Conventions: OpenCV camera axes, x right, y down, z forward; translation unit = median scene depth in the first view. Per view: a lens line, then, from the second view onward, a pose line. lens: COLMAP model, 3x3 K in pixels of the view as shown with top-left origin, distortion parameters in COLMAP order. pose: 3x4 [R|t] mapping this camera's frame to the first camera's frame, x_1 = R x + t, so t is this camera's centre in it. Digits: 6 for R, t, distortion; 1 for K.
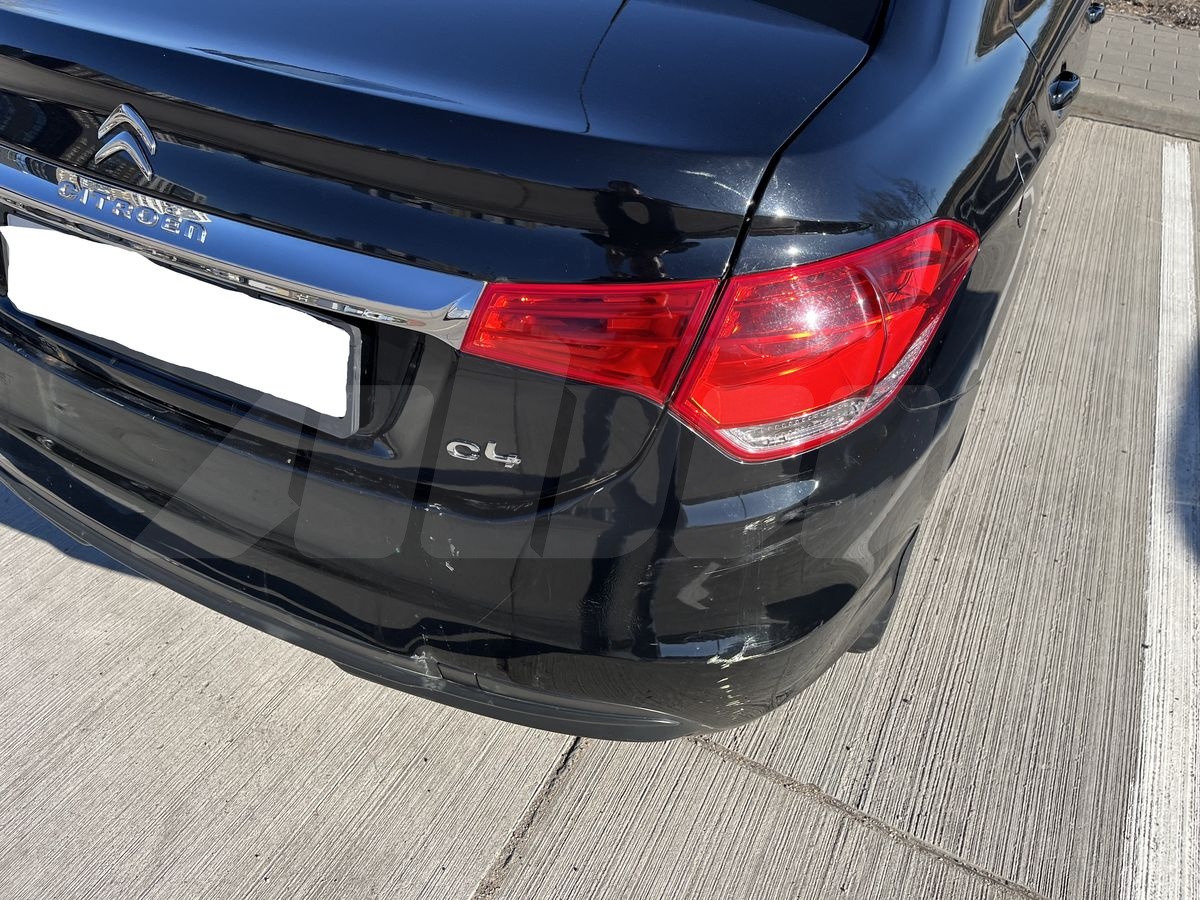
lens RADIAL K [[925.1, 0, 594.5], [0, 925.1, 444.2], [0, 0, 1]] dist [0.068875, -0.098500]
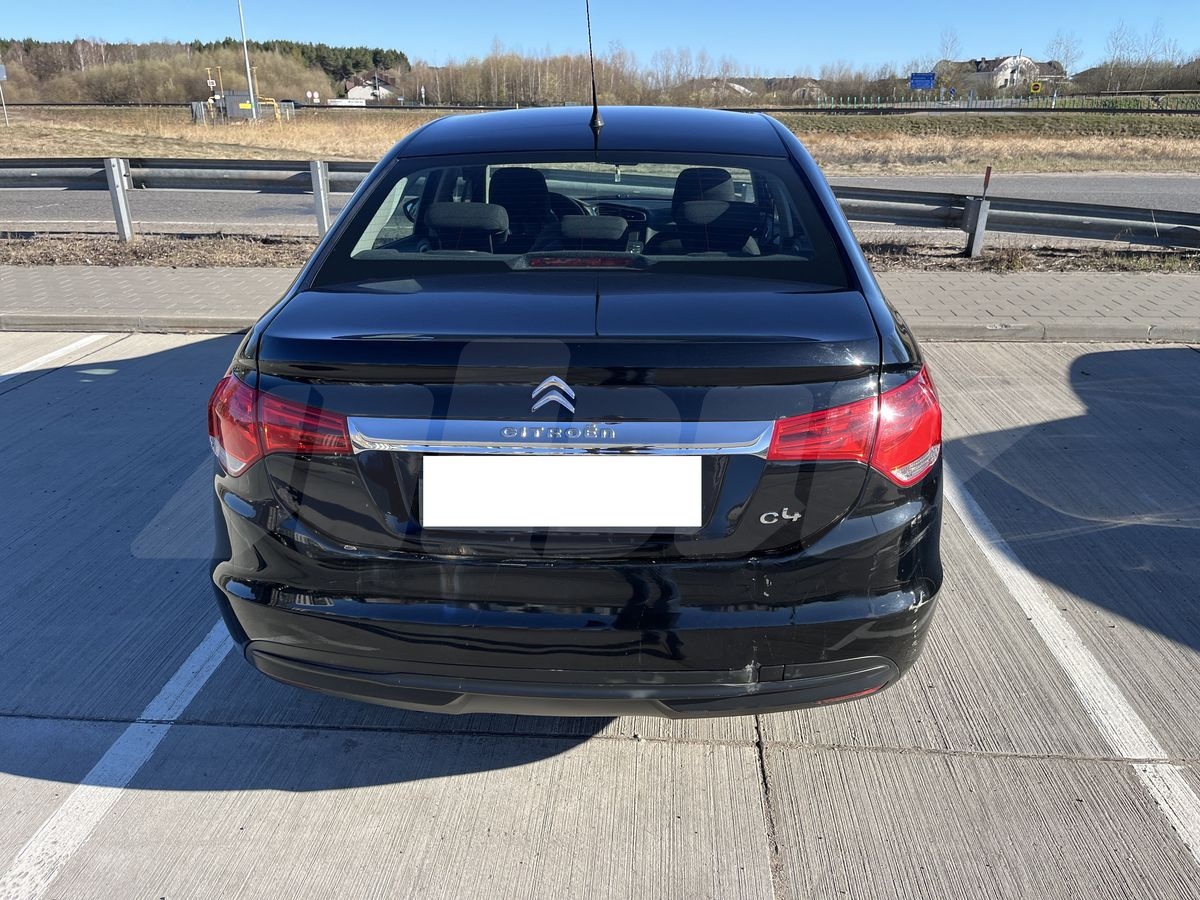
lens RADIAL K [[925.1, 0, 595.4], [0, 925.1, 438.6], [0, 0, 1]] dist [0.068875, -0.098500]
pose [[0.916812, -0.195867, 0.347984, -0.691996], [0.292000, 0.923263, -0.249643, 0.142723], [-0.272384, 0.330487, 0.903651, -0.388907]]
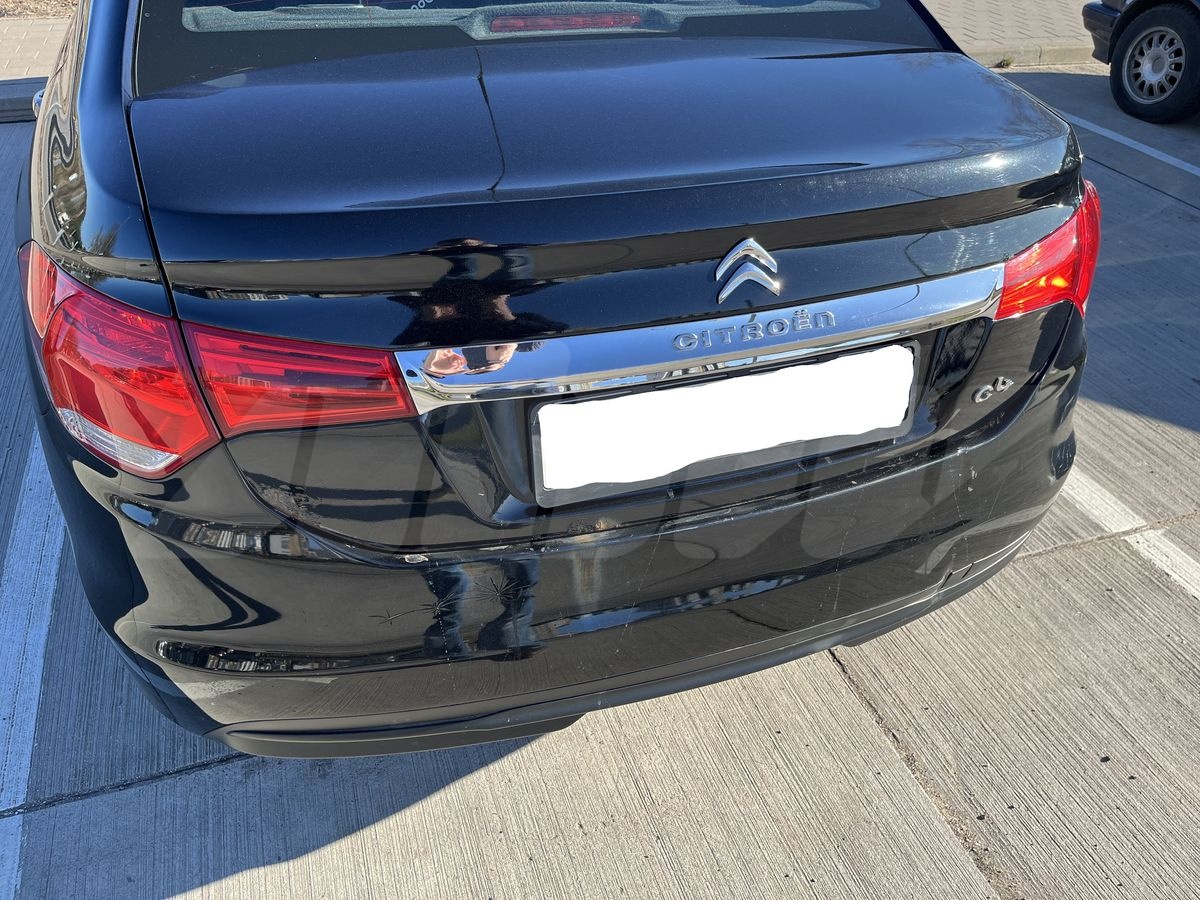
lens RADIAL K [[925.1, 0, 597.4], [0, 925.1, 446.0], [0, 0, 1]] dist [0.068875, -0.098500]
pose [[0.677664, -0.449834, 0.581739, -0.886383], [0.456540, 0.877521, 0.146729, -0.251623], [-0.576492, 0.166154, 0.800031, 0.165597]]
